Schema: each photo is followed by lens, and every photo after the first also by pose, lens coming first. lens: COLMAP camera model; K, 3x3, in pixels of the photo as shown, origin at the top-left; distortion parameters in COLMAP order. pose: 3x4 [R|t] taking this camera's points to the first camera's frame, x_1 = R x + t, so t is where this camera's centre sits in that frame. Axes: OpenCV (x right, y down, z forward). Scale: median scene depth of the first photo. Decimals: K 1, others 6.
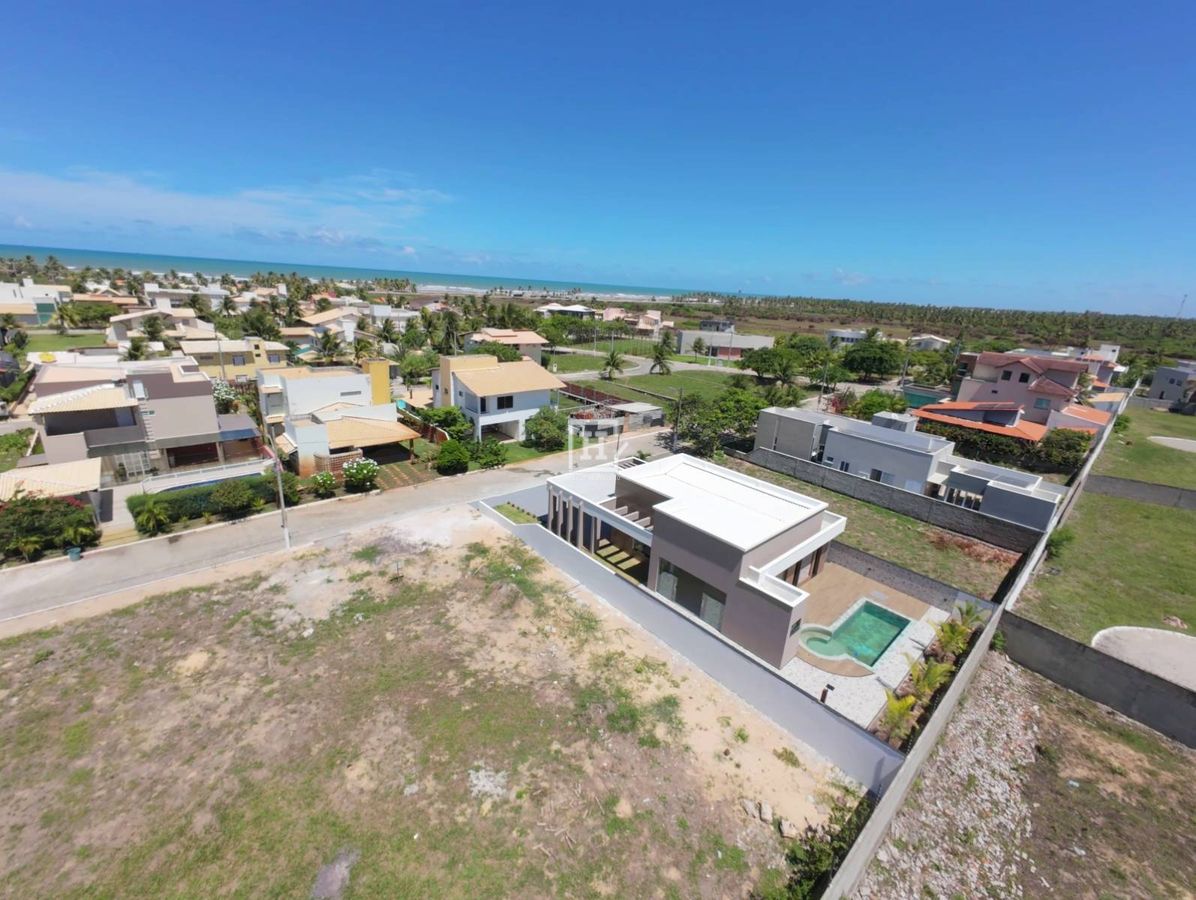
lens RADIAL K [[496.7, 0, 601.7], [0, 496.7, 464.2], [0, 0, 1]] dist [0.001698, -0.000731]
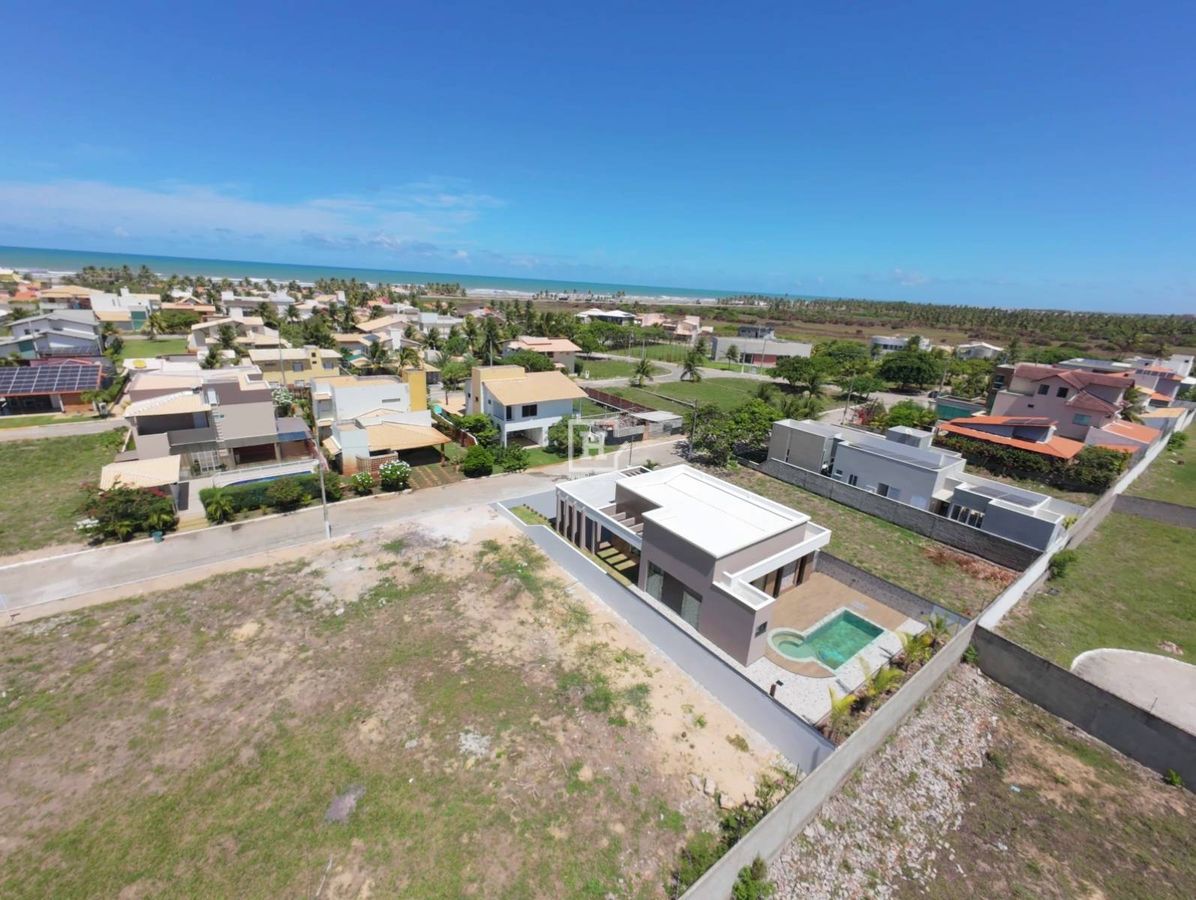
lens RADIAL K [[496.7, 0, 601.7], [0, 496.7, 464.2], [0, 0, 1]] dist [0.001698, -0.000731]
pose [[0.995990, 0.026212, -0.085534, 0.085832], [-0.026478, 0.999647, -0.001983, -0.016501], [0.085452, 0.004240, 0.996333, -0.085431]]
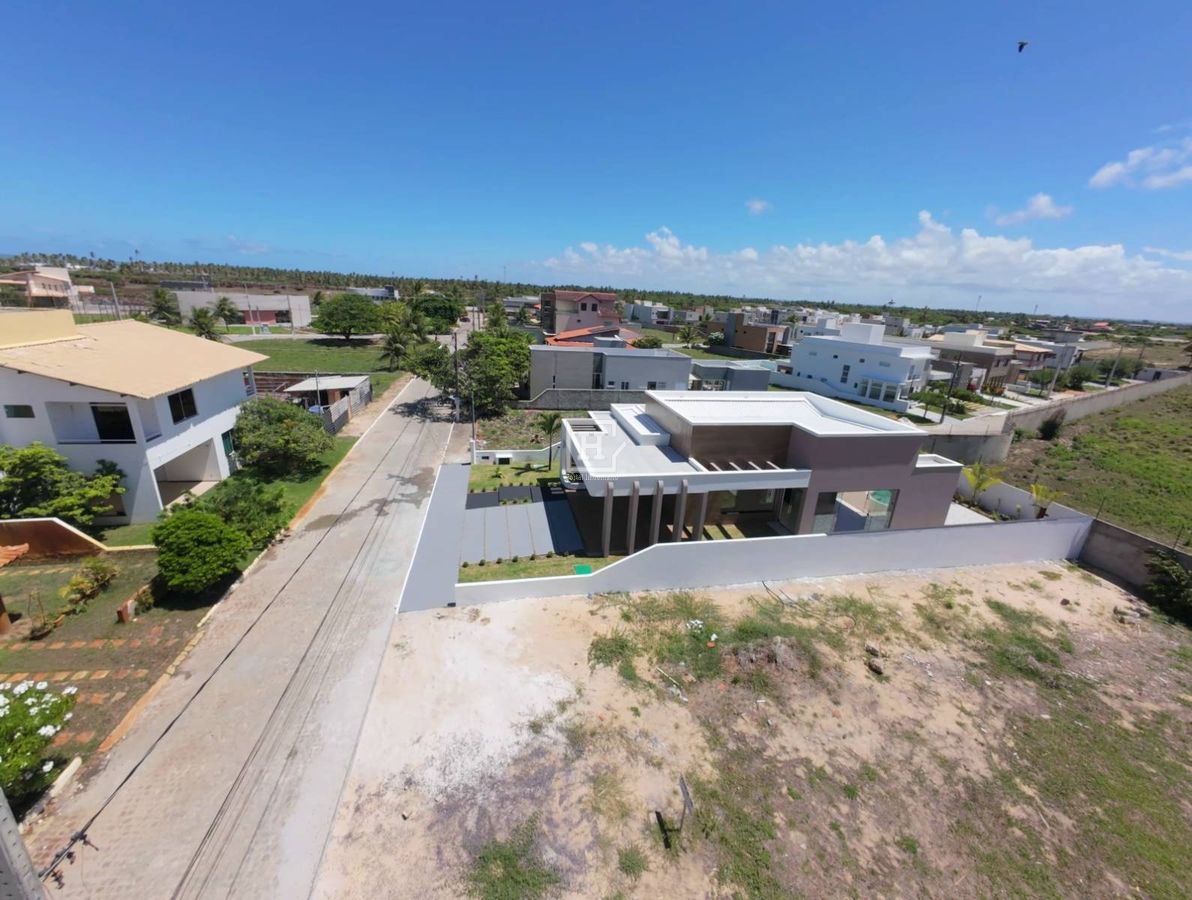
lens RADIAL K [[472.6, 0, 596.0], [0, 472.6, 450.0], [0, 0, 1]] dist [0.001067, 0.000102]
pose [[0.500982, -0.302825, 0.810749, -0.562920], [0.268386, 0.944964, 0.187114, -0.103158], [-0.822792, 0.123852, 0.554684, 0.718757]]
